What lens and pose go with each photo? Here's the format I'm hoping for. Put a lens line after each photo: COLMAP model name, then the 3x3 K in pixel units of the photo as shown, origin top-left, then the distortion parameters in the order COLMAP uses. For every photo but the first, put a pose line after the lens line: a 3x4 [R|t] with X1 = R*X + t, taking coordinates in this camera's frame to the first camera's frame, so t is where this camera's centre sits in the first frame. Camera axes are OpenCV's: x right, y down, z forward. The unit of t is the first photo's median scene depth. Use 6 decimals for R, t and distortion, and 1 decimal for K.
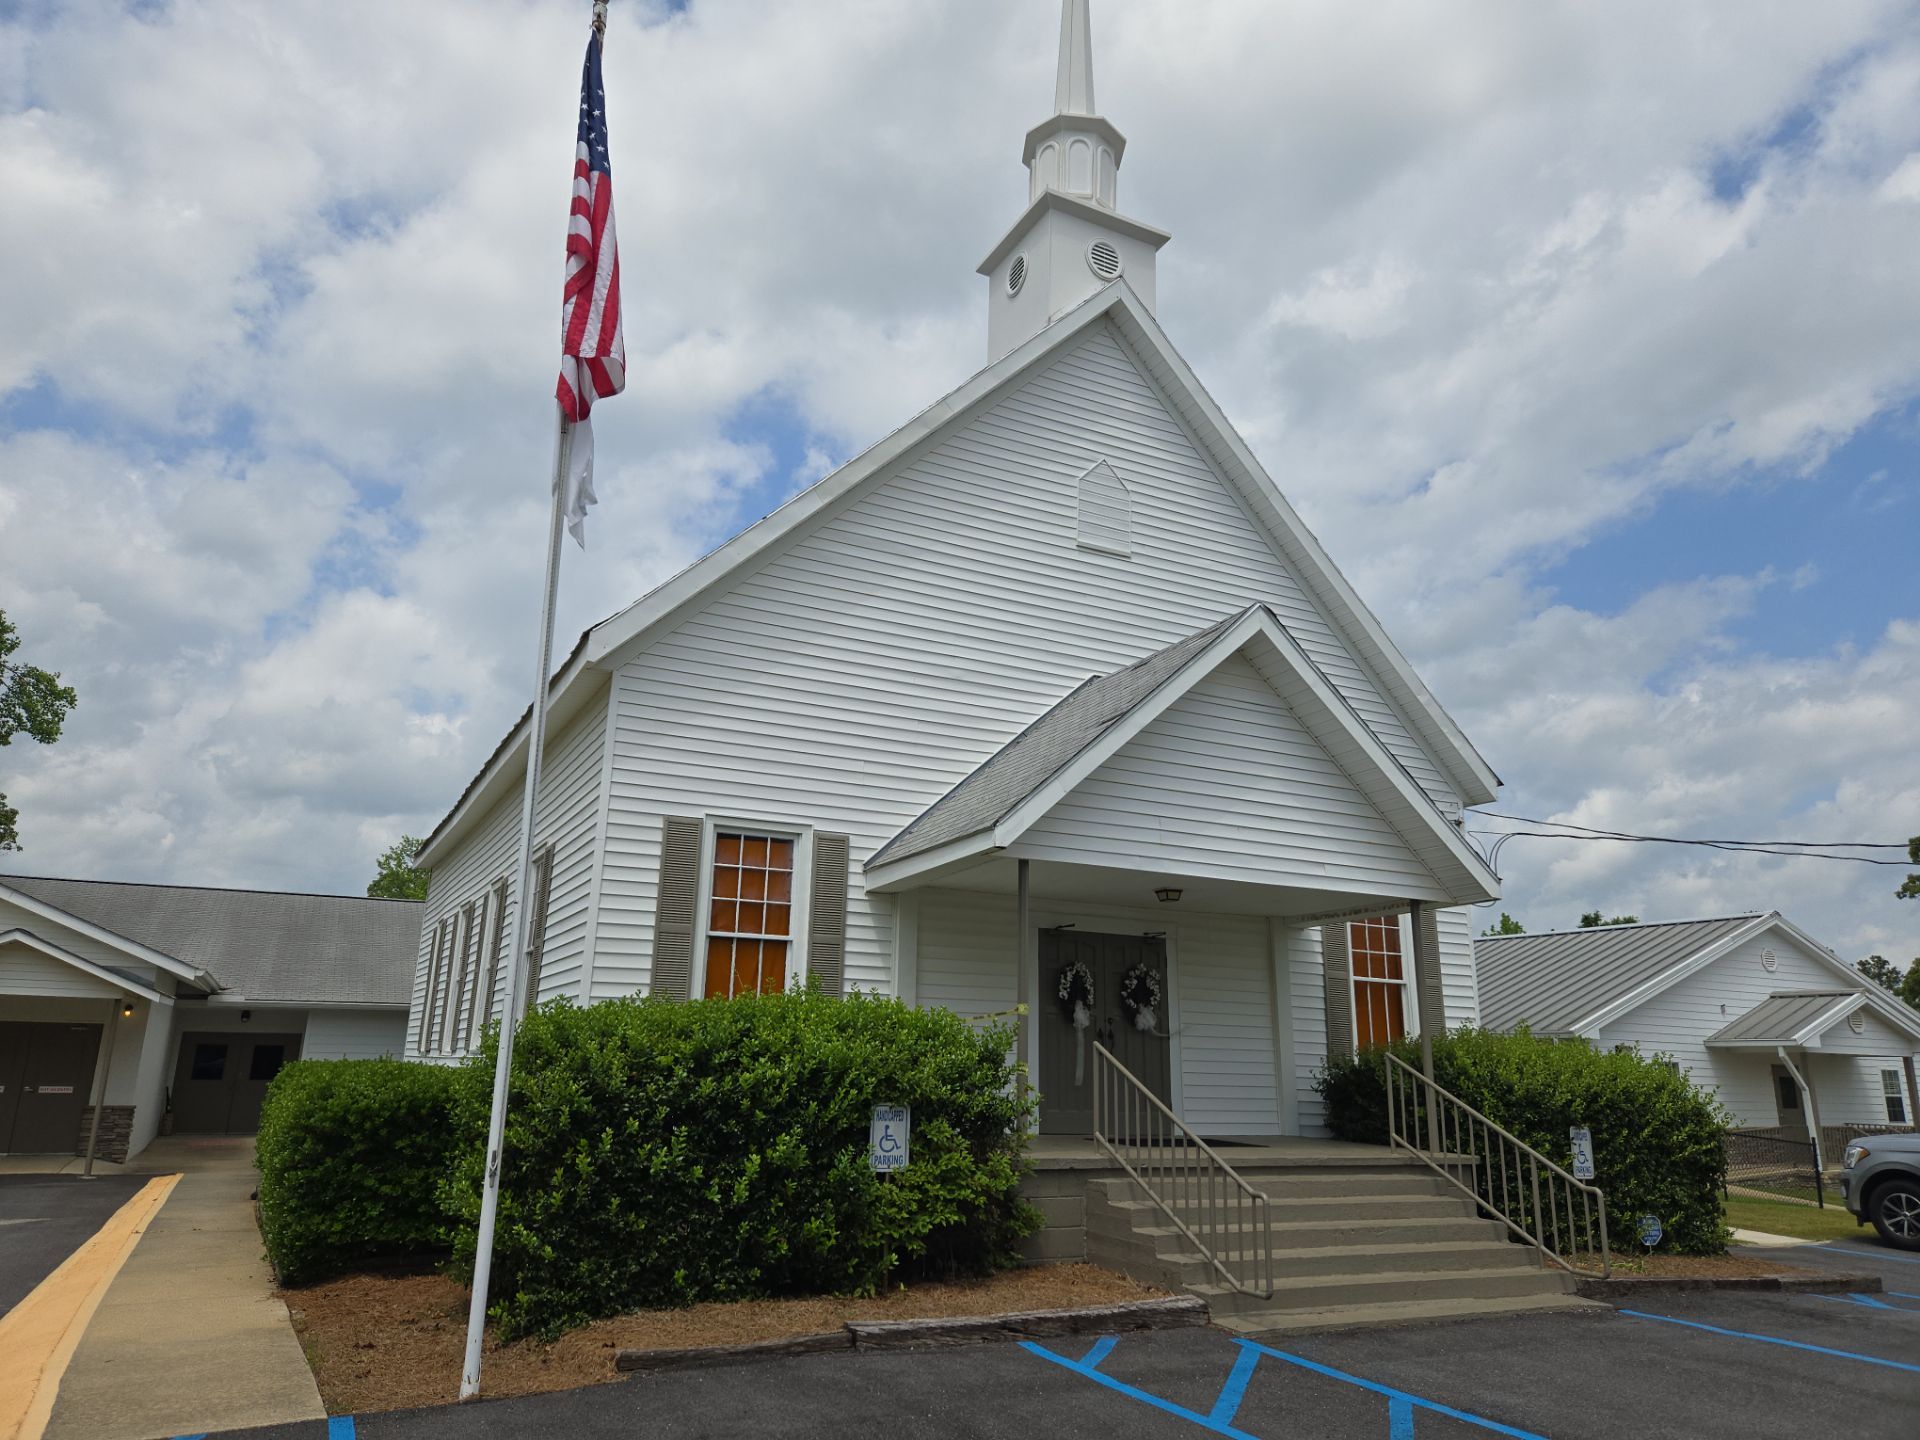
lens RADIAL K [[1295.2, 0, 958.1], [0, 1295.2, 724.8], [0, 0, 1]] dist [0.098031, -0.070064]
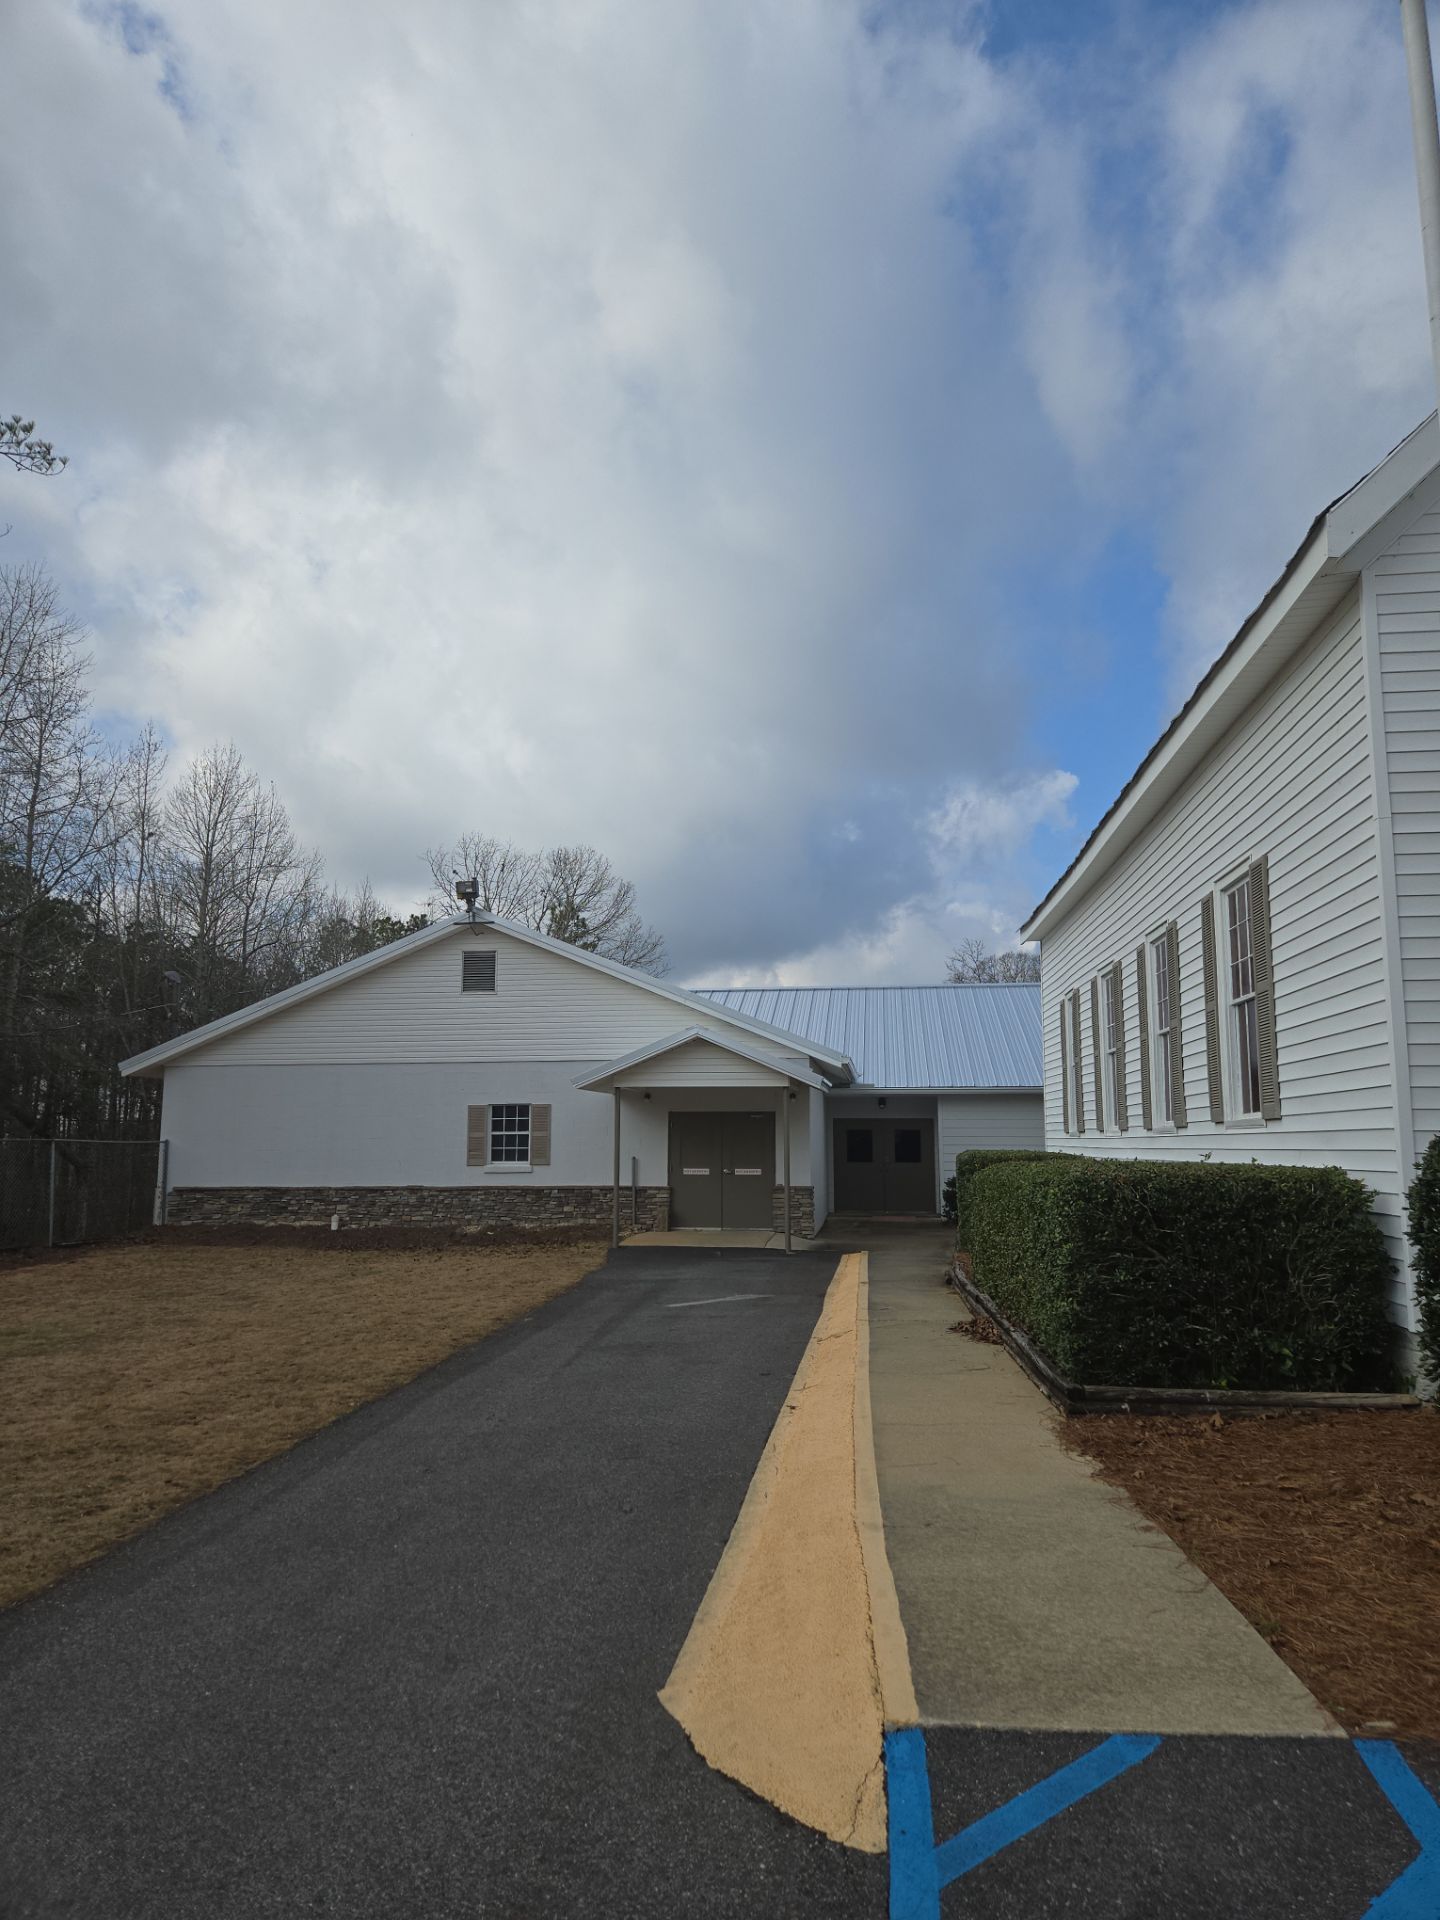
lens RADIAL K [[1295.2, 0, 725.9], [0, 1295.2, 961.6], [0, 0, 1]] dist [0.098031, -0.070064]
pose [[0.836410, -0.098343, -0.539210, -0.178671], [0.157082, 0.985515, 0.063921, 0.057971], [0.525113, -0.138164, 0.839742, 0.214980]]
